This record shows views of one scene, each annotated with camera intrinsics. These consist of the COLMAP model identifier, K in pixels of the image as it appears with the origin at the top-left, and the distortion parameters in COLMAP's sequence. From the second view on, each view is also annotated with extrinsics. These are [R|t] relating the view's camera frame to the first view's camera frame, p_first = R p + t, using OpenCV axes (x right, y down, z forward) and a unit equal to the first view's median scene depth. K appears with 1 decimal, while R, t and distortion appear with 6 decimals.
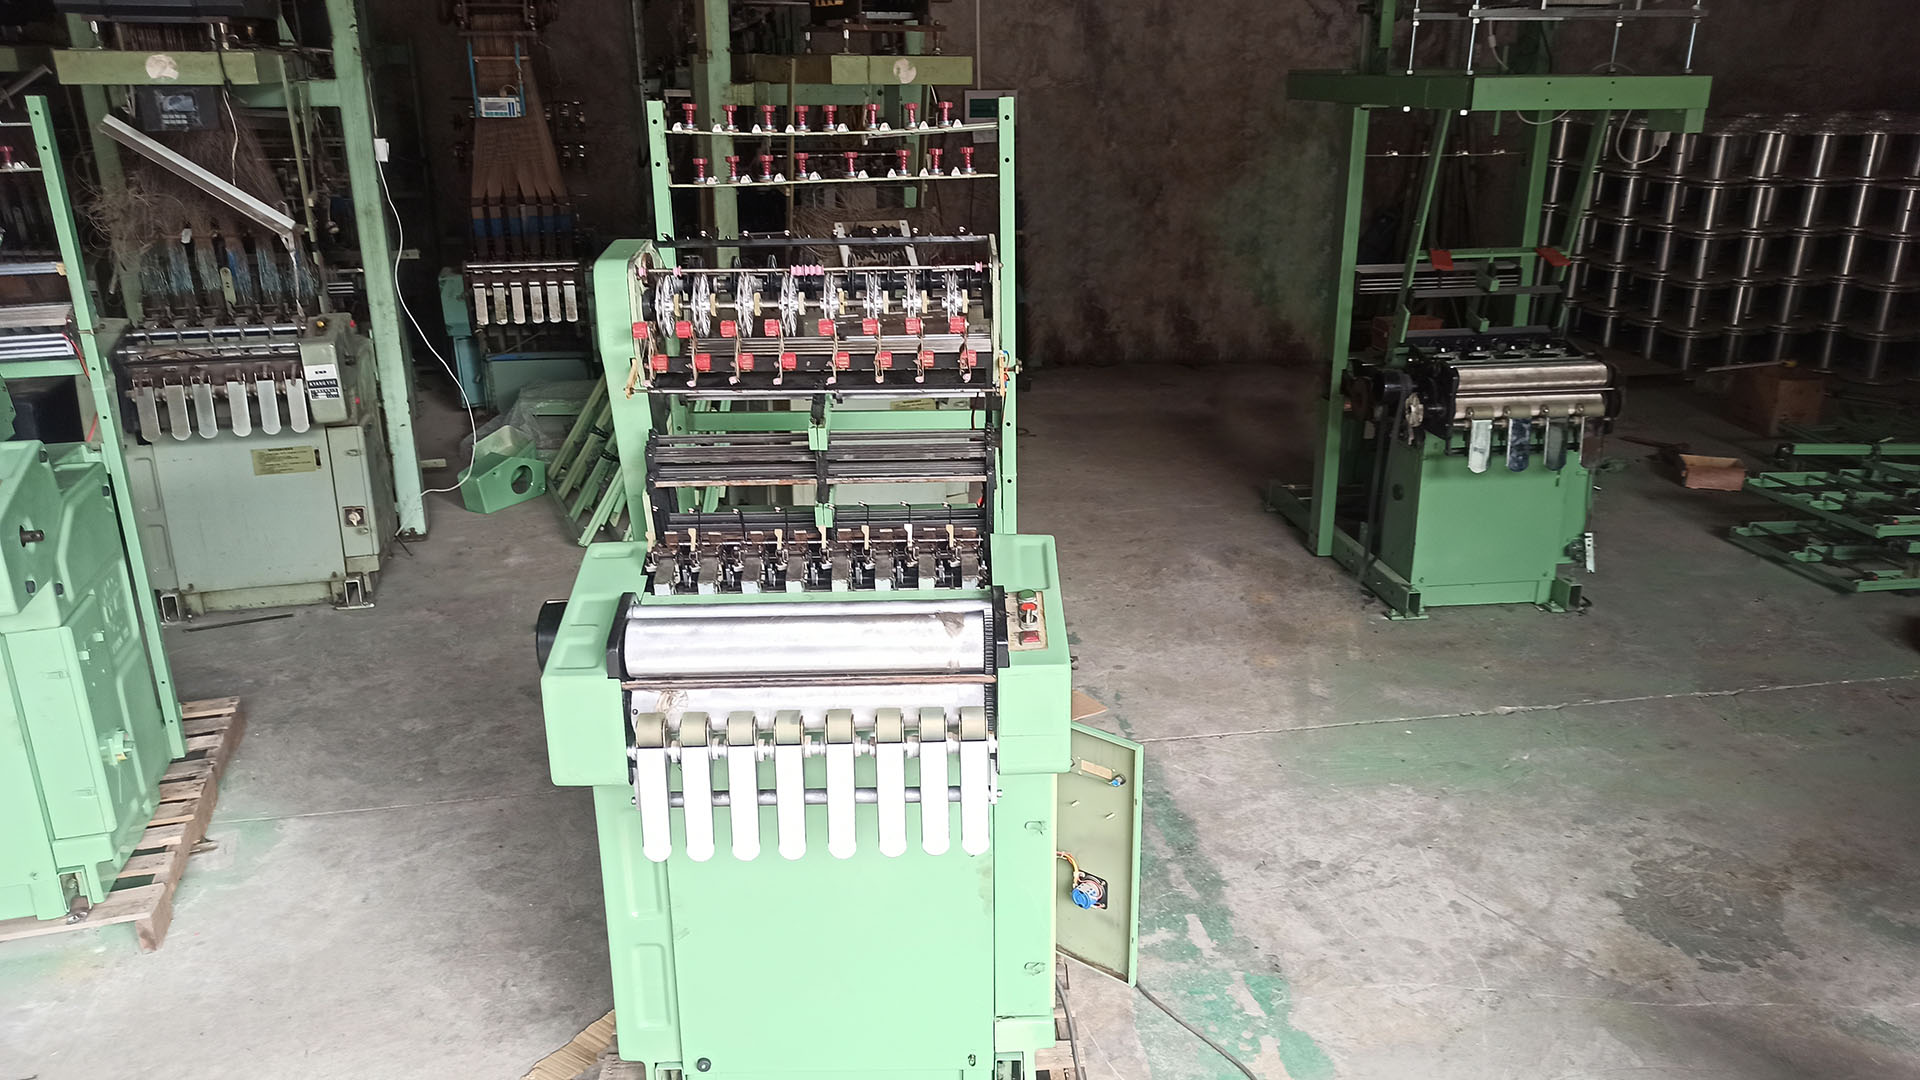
lens RADIAL K [[1439.2, 0, 961.8], [0, 1439.2, 538.9], [0, 0, 1]] dist [0.040621, -0.034729]
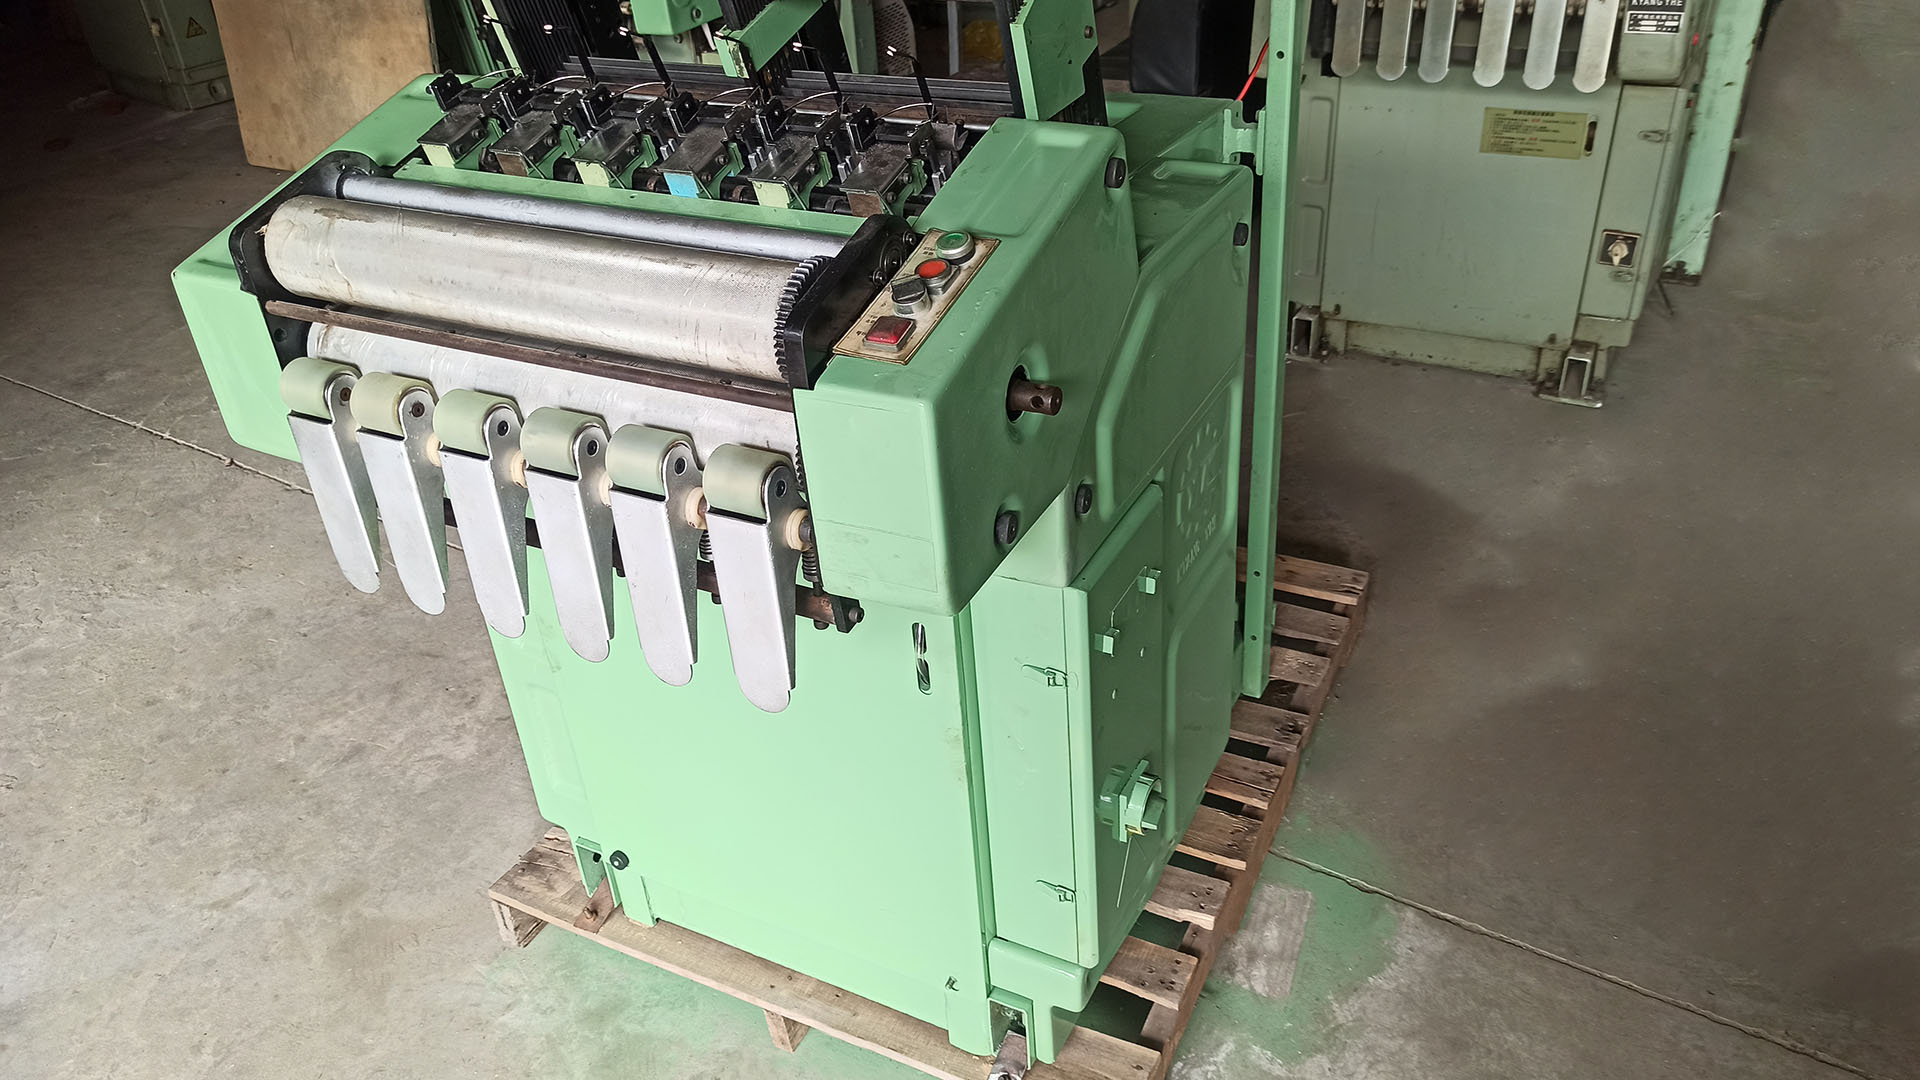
lens RADIAL K [[1439.2, 0, 964.4], [0, 1439.2, 551.3], [0, 0, 1]] dist [0.040621, -0.034729]
pose [[0.733165, 0.334452, -0.592124, -0.245504], [-0.165247, 0.932226, 0.321945, -0.049477], [0.659669, -0.138192, 0.738742, 0.415430]]
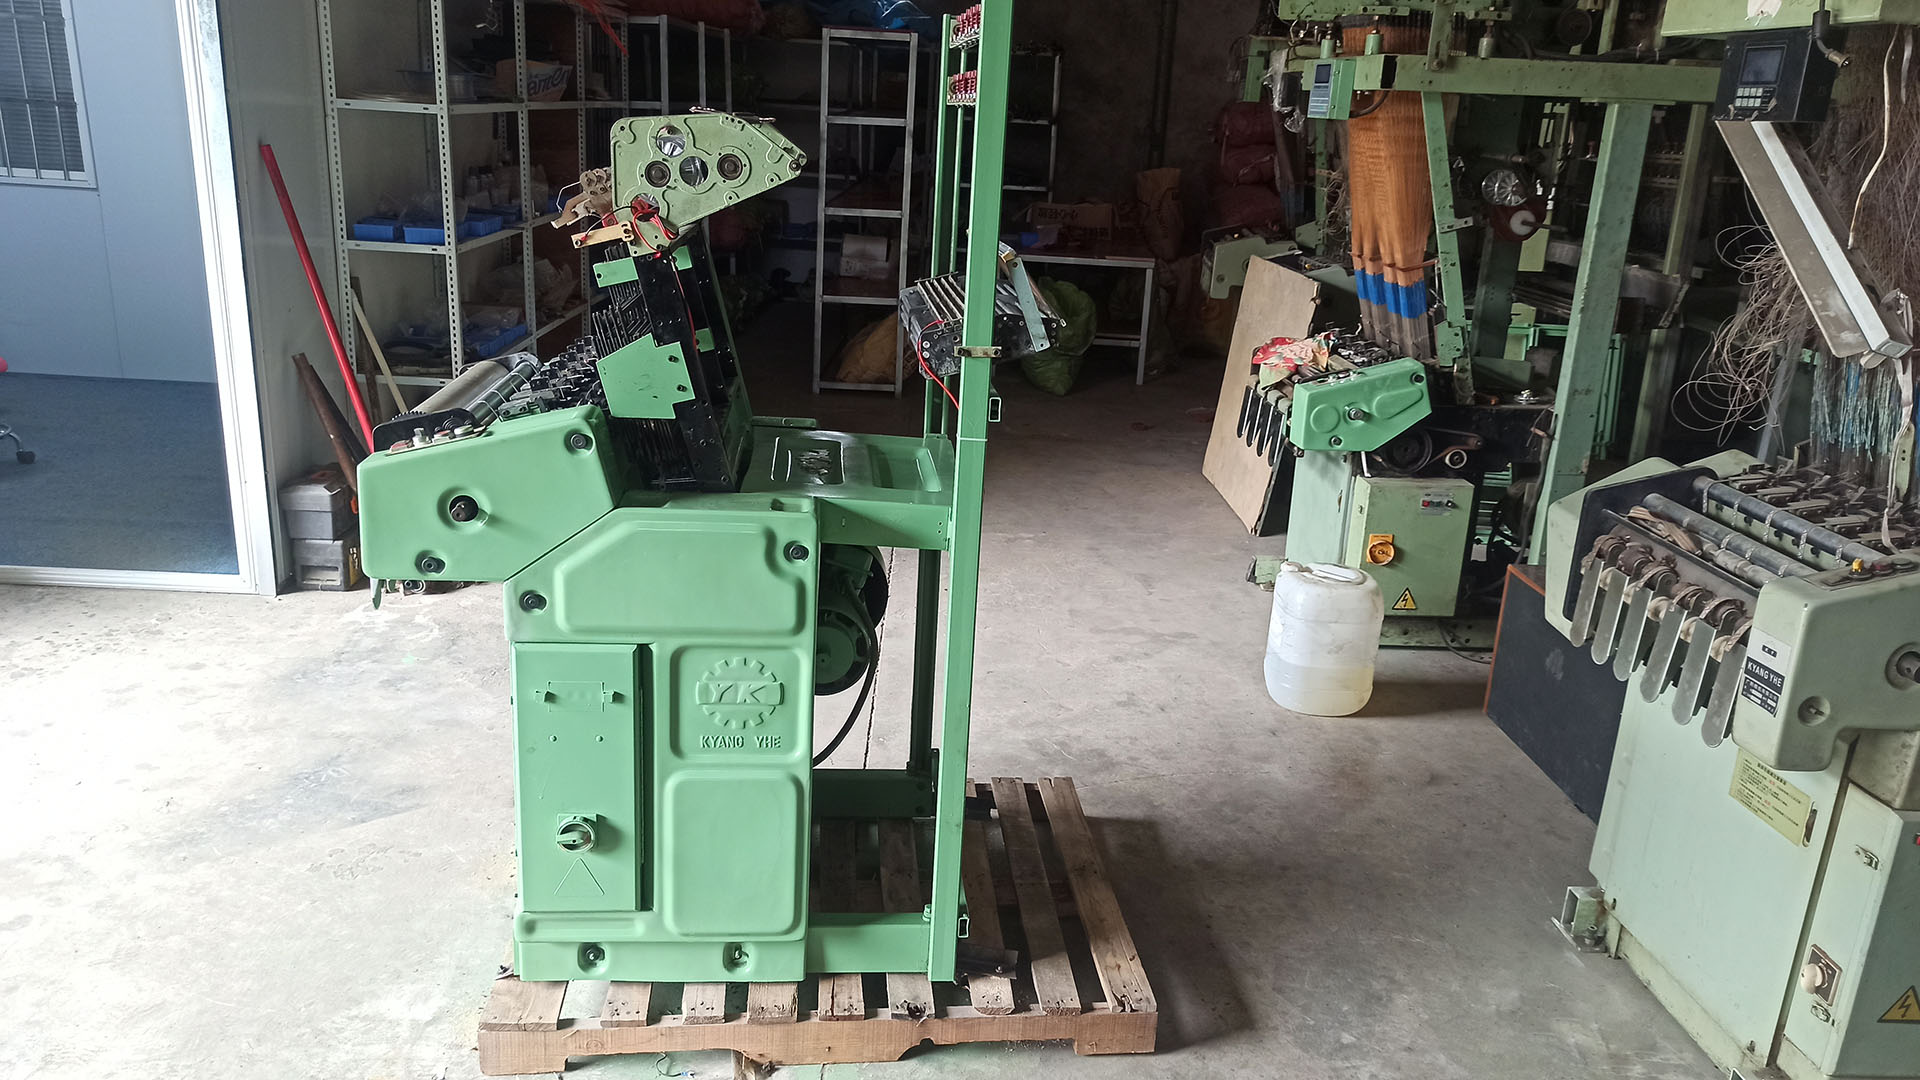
lens RADIAL K [[1439.2, 0, 978.7], [0, 1439.2, 543.5], [0, 0, 1]] dist [0.040621, -0.034729]
pose [[-0.168514, 0.285711, -0.943383, 0.027881], [-0.371626, 0.868029, 0.329272, -0.202281], [0.912961, 0.406072, -0.040097, 0.768615]]
